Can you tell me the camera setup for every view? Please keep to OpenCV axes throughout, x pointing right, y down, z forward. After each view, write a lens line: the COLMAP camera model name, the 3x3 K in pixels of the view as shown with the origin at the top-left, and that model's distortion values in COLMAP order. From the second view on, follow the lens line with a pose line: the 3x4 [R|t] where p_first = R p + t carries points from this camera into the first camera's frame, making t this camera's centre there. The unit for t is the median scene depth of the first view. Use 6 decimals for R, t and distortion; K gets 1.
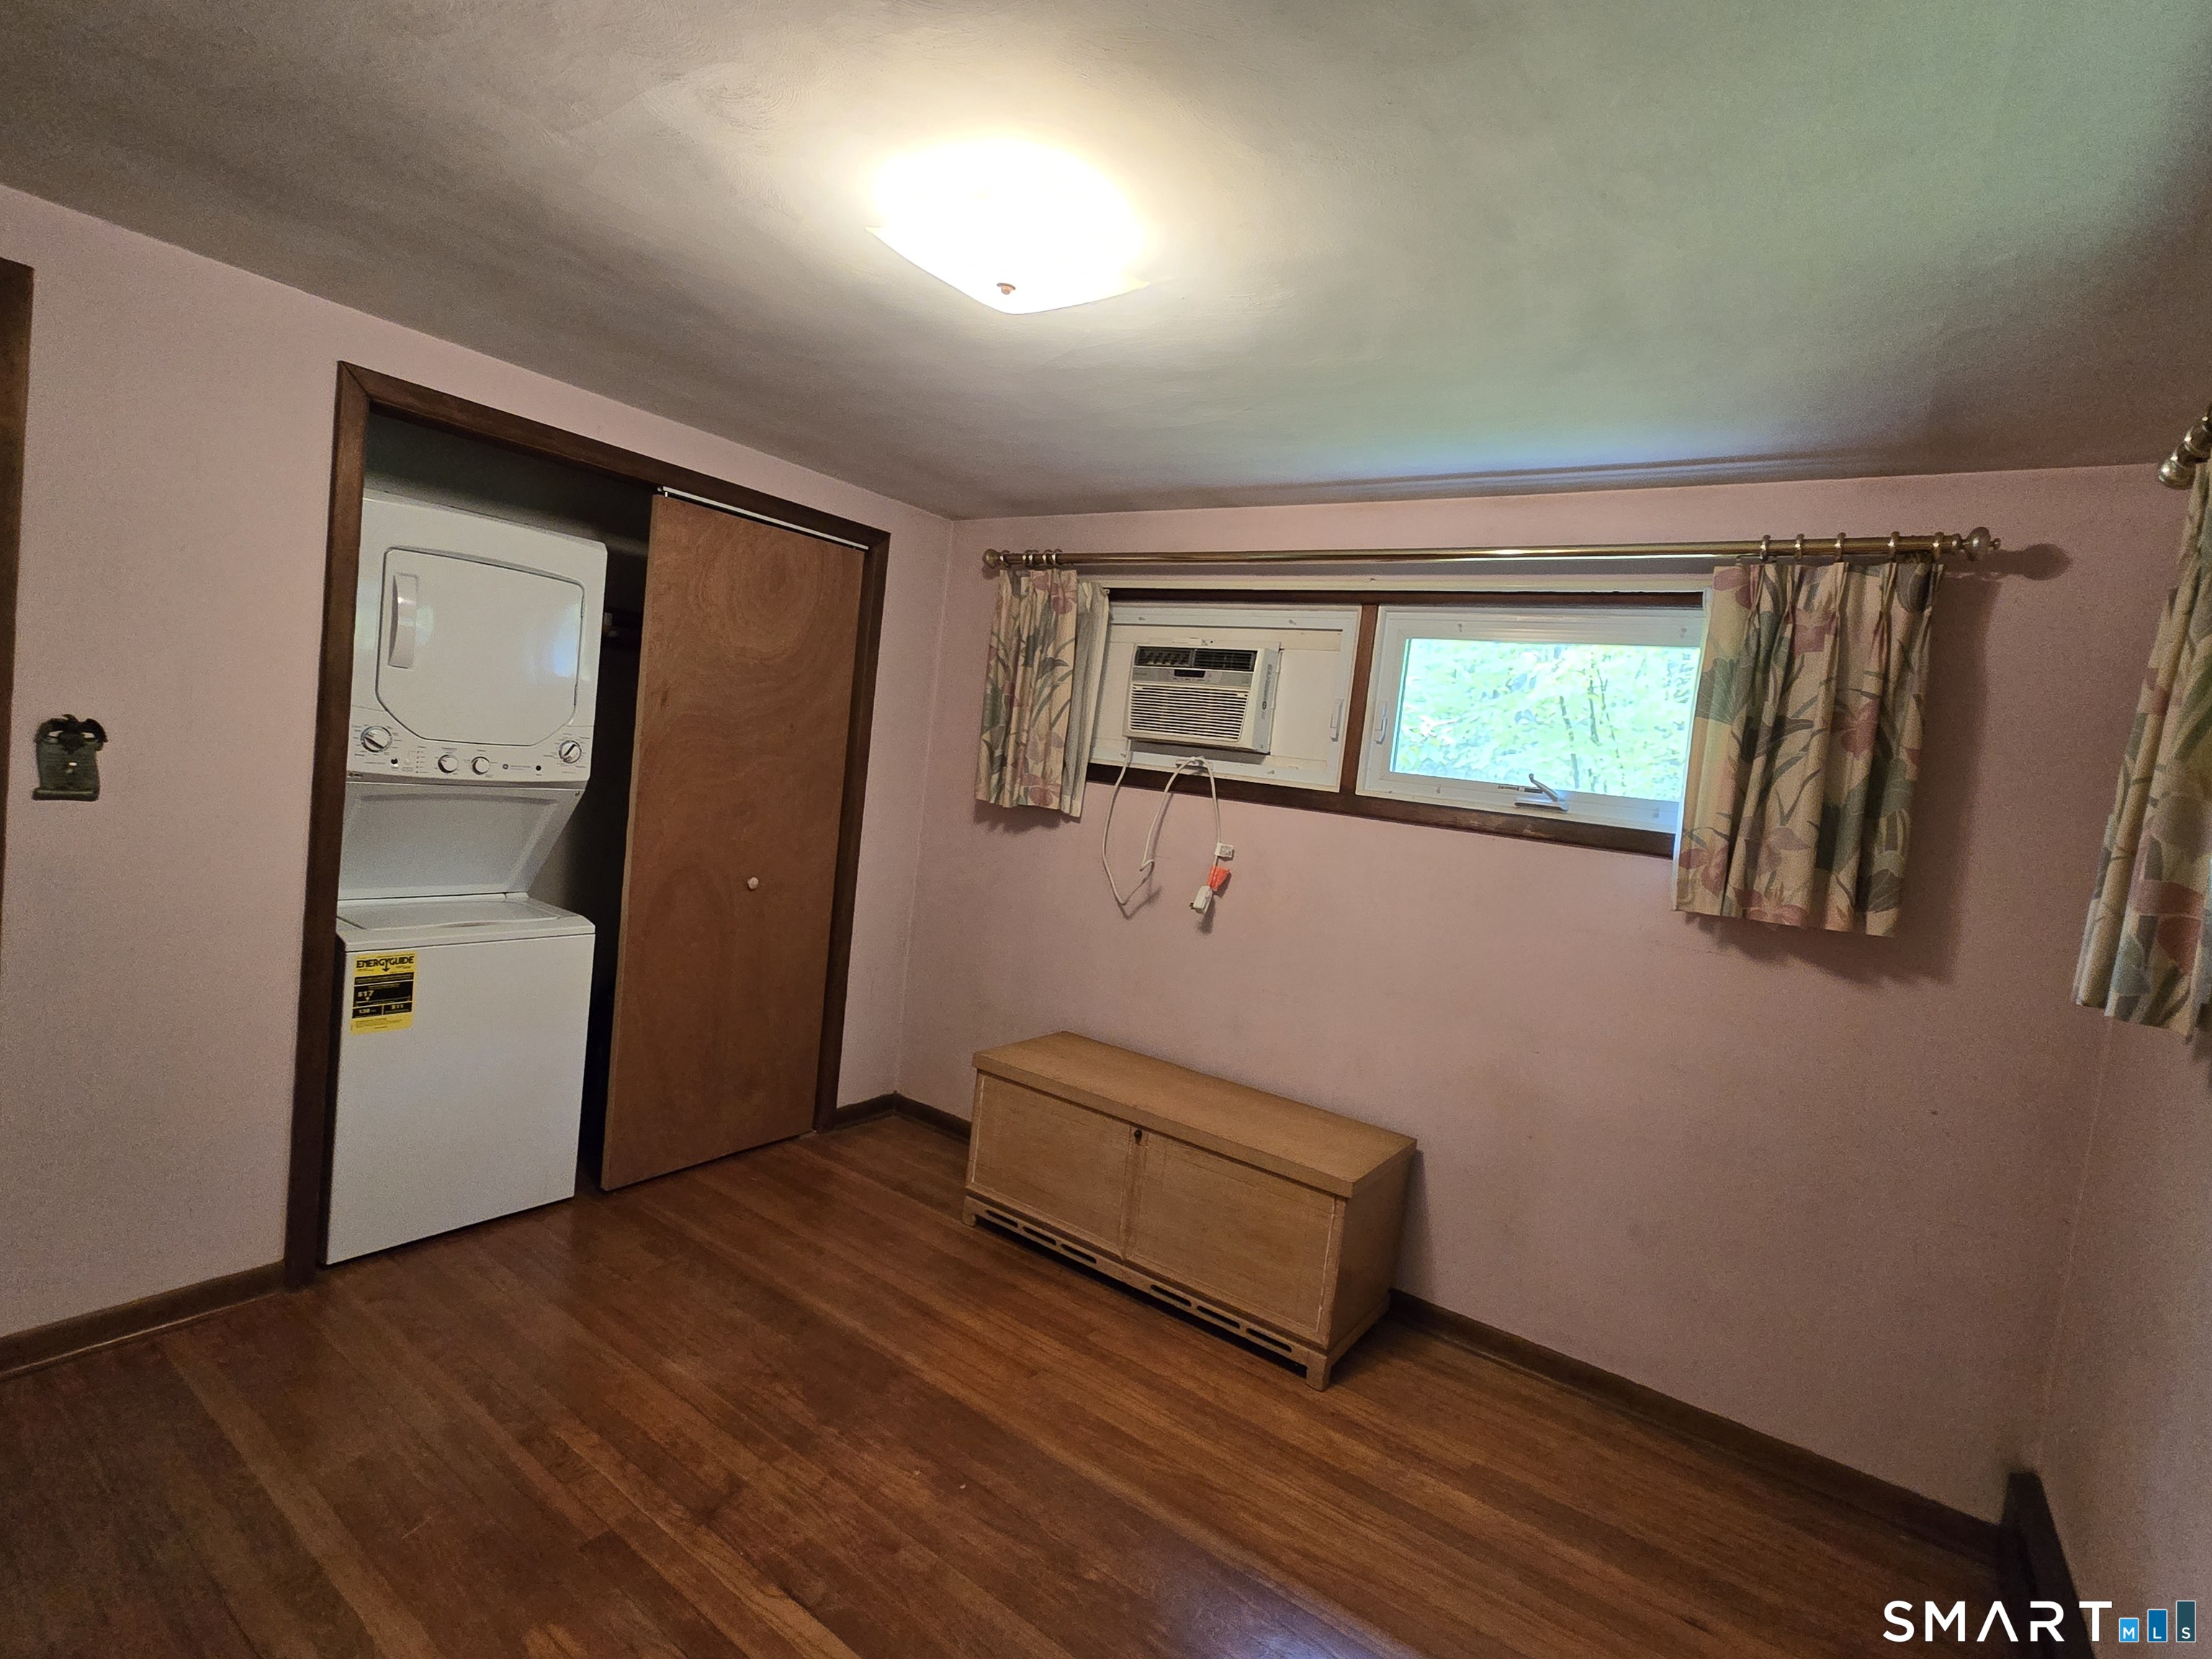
lens RADIAL K [[1057.6, 0, 1114.3], [0, 1057.6, 824.2], [0, 0, 1]] dist [-0.001931, 0.000745]
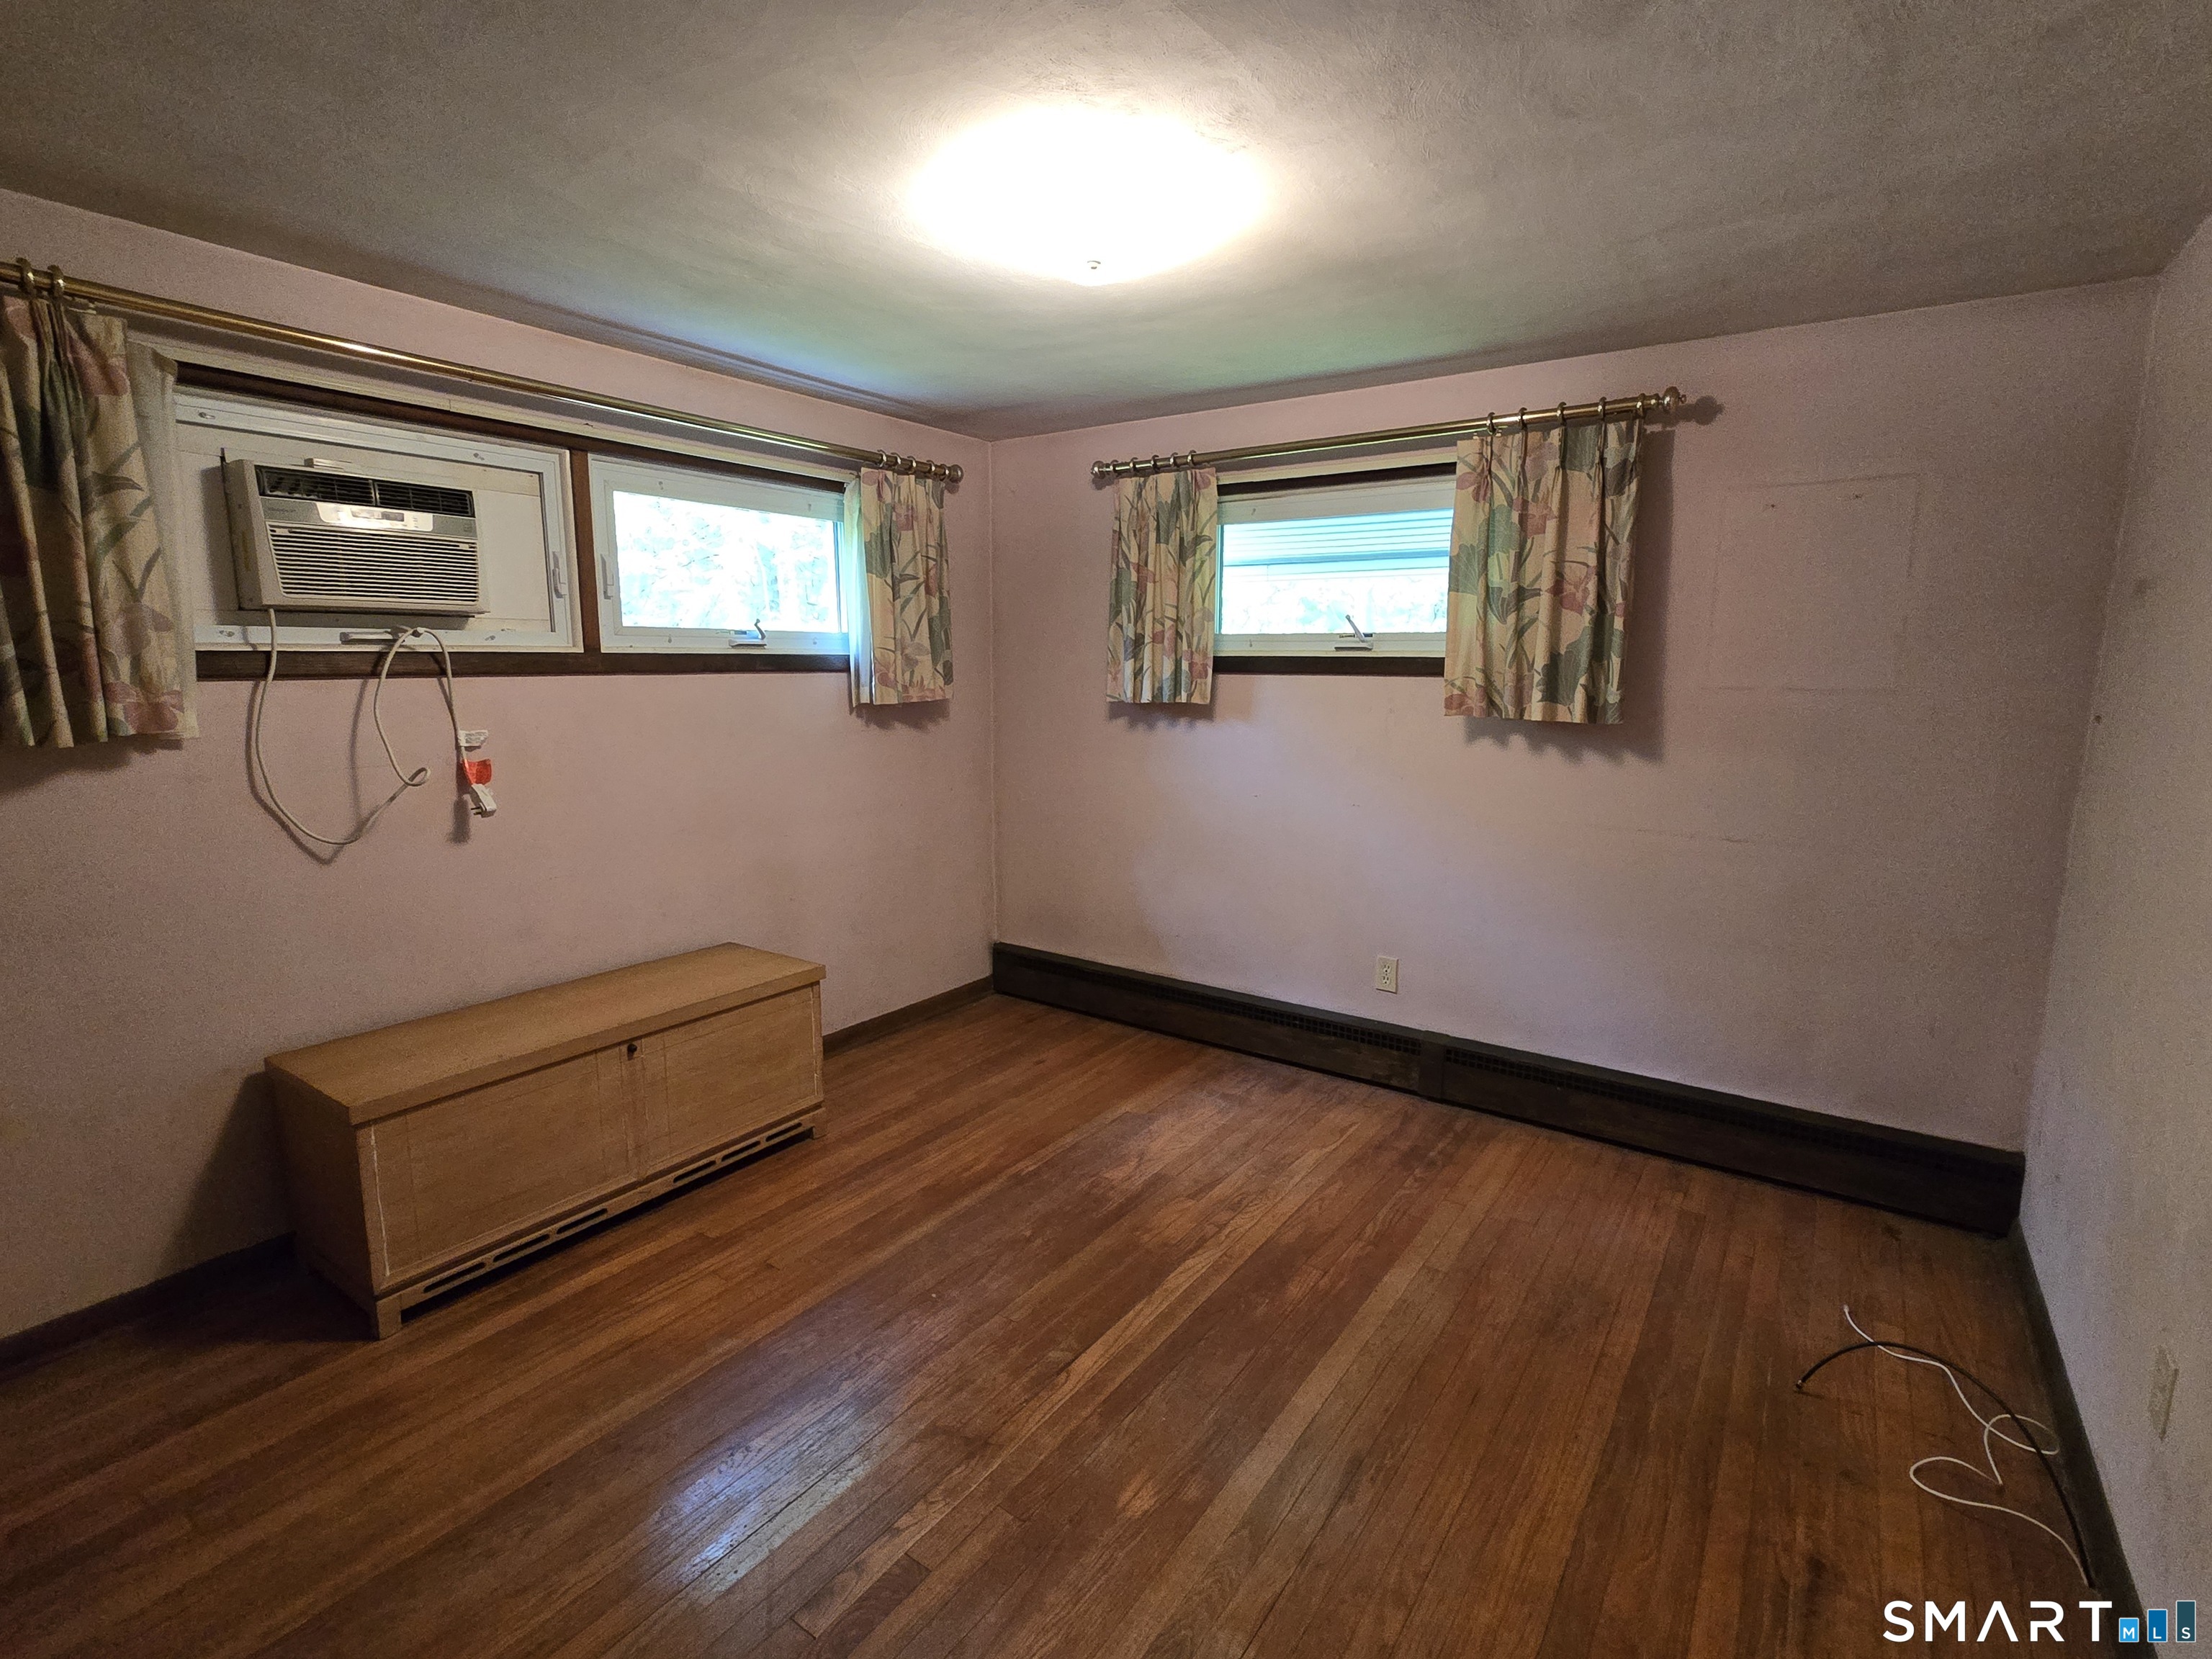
lens RADIAL K [[1057.6, 0, 1114.3], [0, 1057.6, 824.2], [0, 0, 1]] dist [-0.001931, 0.000745]
pose [[-0.008909, -0.271159, 0.962493, -0.794181], [0.051584, 0.961126, 0.271251, -0.121276], [-0.998629, 0.052066, 0.005425, 0.548359]]
